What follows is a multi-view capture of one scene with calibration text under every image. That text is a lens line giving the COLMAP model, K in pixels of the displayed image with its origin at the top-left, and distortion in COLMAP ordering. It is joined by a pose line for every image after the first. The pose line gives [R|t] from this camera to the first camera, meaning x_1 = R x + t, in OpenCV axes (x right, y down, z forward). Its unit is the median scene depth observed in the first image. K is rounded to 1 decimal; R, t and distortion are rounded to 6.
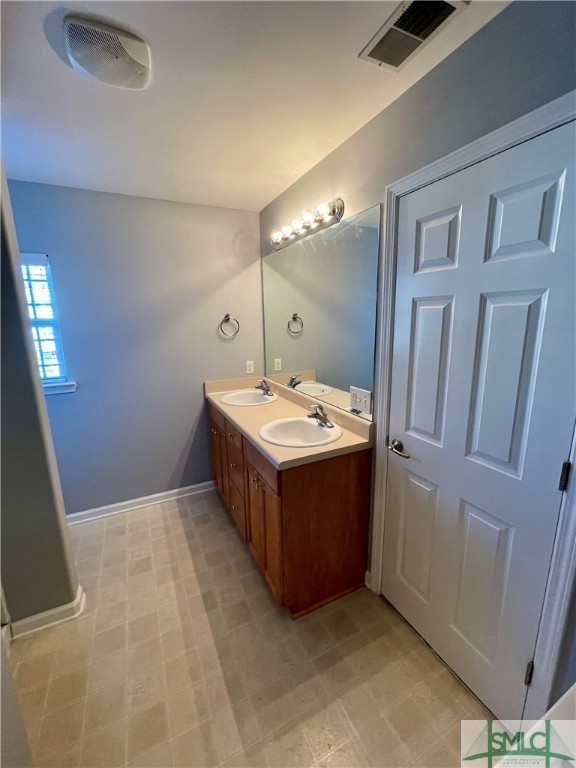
lens RADIAL K [[310.2, 0, 283.8], [0, 310.2, 385.7], [0, 0, 1]] dist [-0.001566, 0.000073]
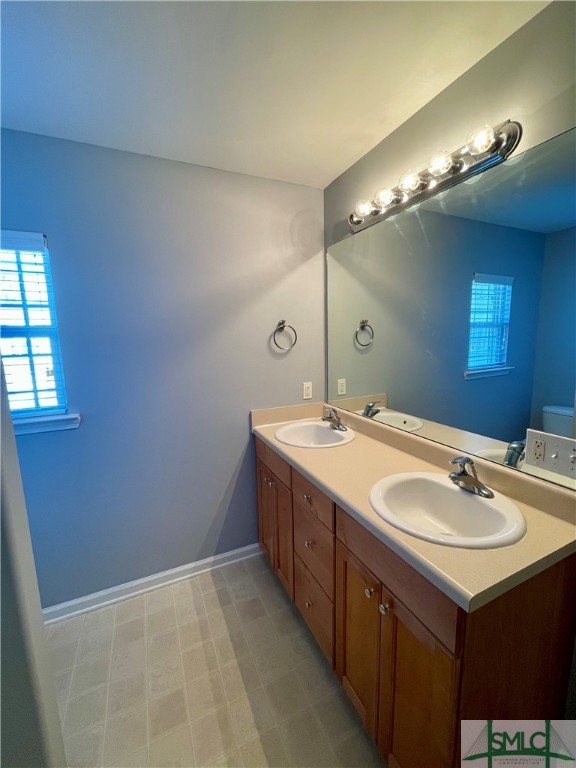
lens RADIAL K [[310.2, 0, 284.3], [0, 310.2, 387.5], [0, 0, 1]] dist [-0.001566, 0.000073]
pose [[0.999463, -0.002915, -0.032647, -0.155621], [0.001131, 0.998512, -0.054512, -0.028018], [0.032758, 0.054445, 0.997979, 0.263345]]
